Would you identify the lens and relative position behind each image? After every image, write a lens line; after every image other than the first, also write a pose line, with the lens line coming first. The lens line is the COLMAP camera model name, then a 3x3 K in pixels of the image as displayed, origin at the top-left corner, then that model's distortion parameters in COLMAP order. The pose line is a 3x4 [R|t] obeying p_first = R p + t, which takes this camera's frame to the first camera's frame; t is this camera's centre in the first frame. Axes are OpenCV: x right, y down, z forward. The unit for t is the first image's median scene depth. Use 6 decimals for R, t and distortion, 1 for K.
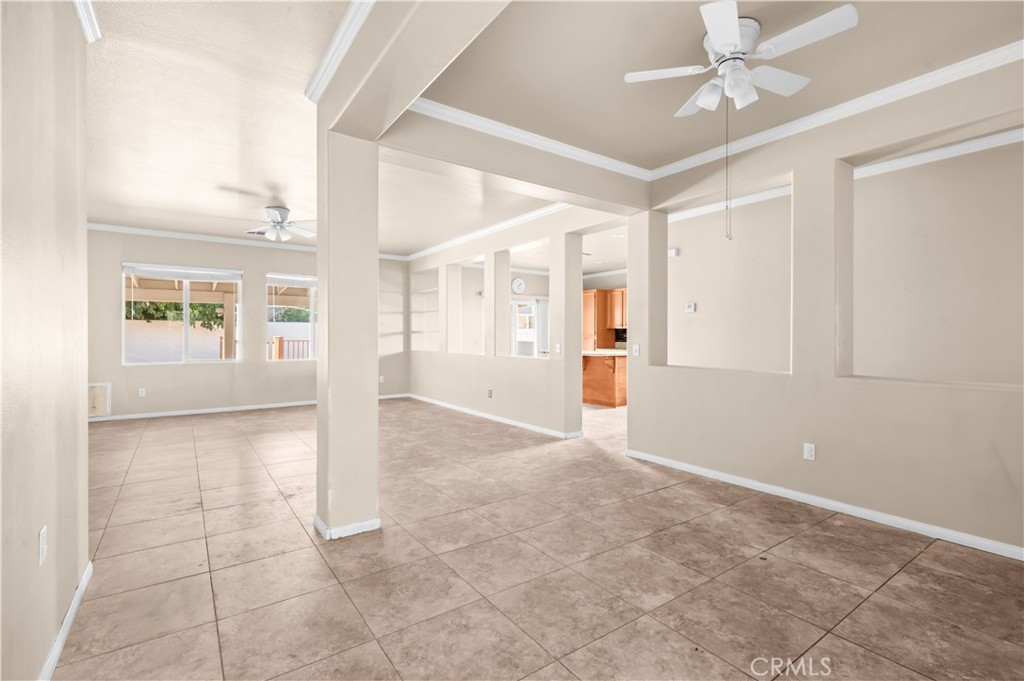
lens RADIAL K [[458.1, 0, 509.2], [0, 458.1, 341.8], [0, 0, 1]] dist [-0.001283, -0.000497]
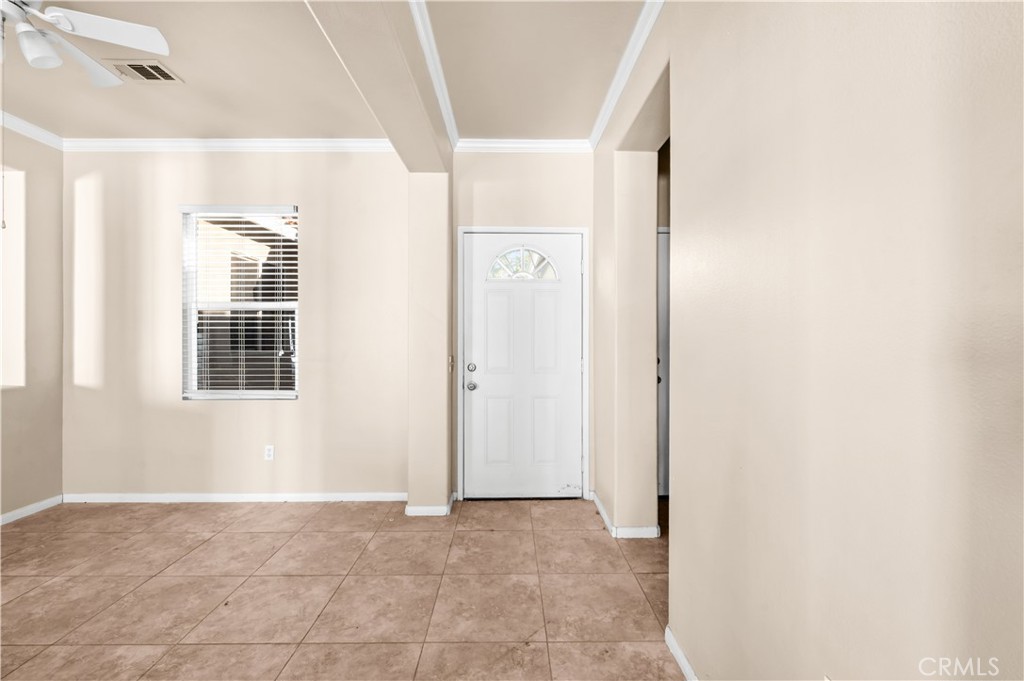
lens RADIAL K [[436.2, 0, 512.0], [0, 436.2, 340.5], [0, 0, 1]] dist [0.000446, 0.000088]
pose [[-0.823324, -0.000314, 0.567571, -4.542472], [0.008823, 0.999872, 0.013352, -0.210834], [-0.567502, 0.016001, -0.823216, 7.807381]]
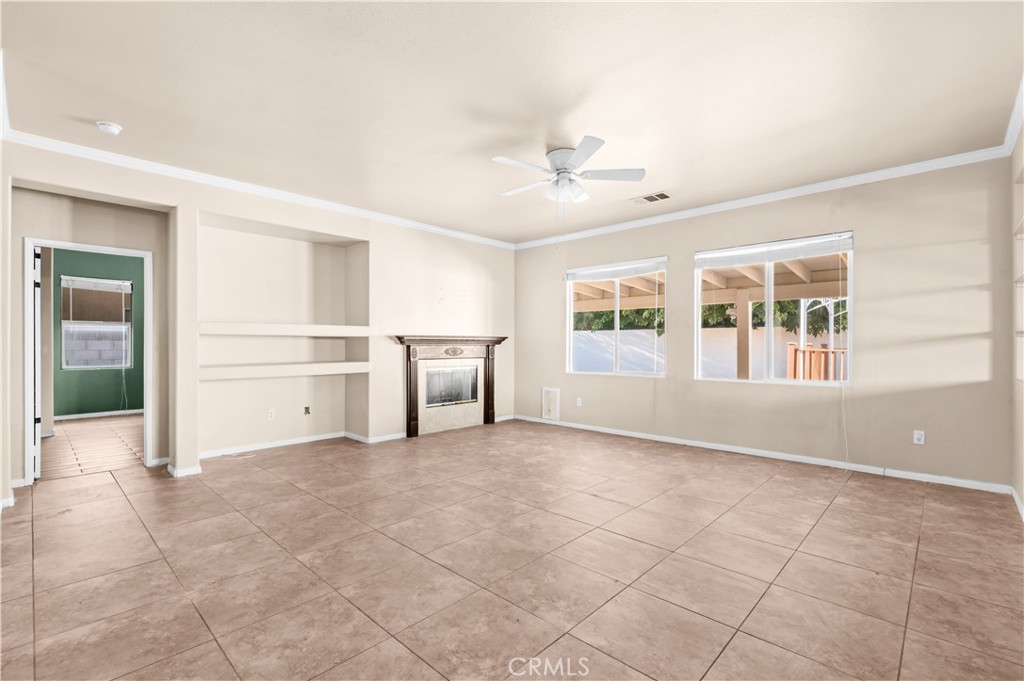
lens RADIAL K [[458.1, 0, 509.2], [0, 458.1, 341.8], [0, 0, 1]] dist [-0.001283, -0.000497]
pose [[0.188775, -0.005866, -0.982003, 0.084109], [-0.012083, 0.999893, -0.008295, -0.004236], [0.981946, 0.013431, 0.188684, 0.468364]]
